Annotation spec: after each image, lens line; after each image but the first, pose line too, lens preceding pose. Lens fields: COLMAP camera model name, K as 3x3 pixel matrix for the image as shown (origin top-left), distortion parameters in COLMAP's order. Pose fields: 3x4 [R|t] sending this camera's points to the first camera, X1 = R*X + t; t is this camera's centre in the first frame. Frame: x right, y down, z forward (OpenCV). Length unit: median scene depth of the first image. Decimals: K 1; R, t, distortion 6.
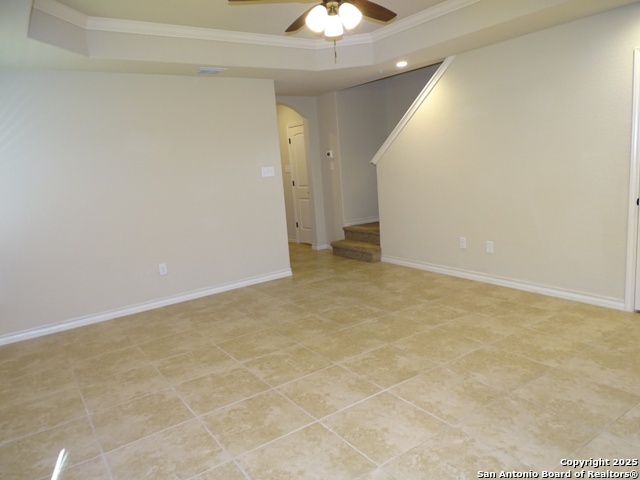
lens RADIAL K [[456.7, 0, 322.3], [0, 456.7, 238.8], [0, 0, 1]] dist [0.009170, -0.005490]
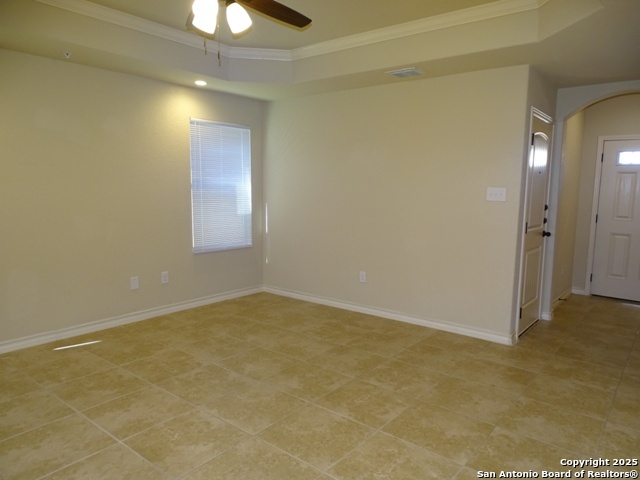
lens RADIAL K [[456.7, 0, 322.3], [0, 456.7, 238.8], [0, 0, 1]] dist [0.009170, -0.005490]
pose [[0.281225, 0.190982, -0.940446, 0.741557], [-0.192895, 0.971245, 0.139554, -0.183784], [0.940055, 0.142161, 0.309978, 0.765254]]
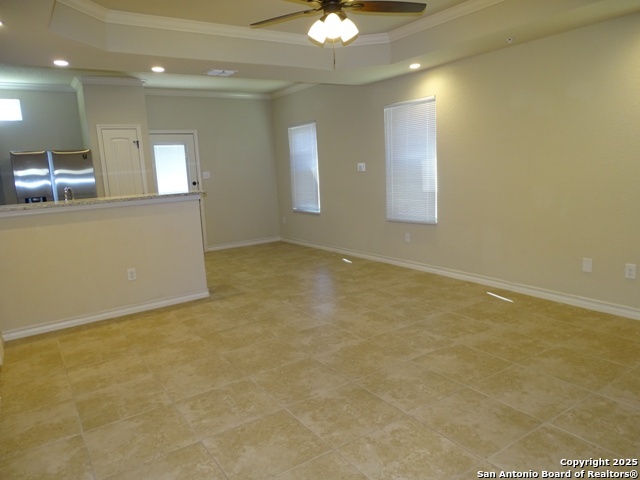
lens RADIAL K [[456.7, 0, 322.3], [0, 456.7, 238.8], [0, 0, 1]] dist [0.009170, -0.005490]
pose [[-0.992083, 0.119622, 0.038232, 0.051344], [0.125557, 0.938523, 0.321574, -0.286456], [0.002585, 0.323828, -0.946112, 1.686894]]
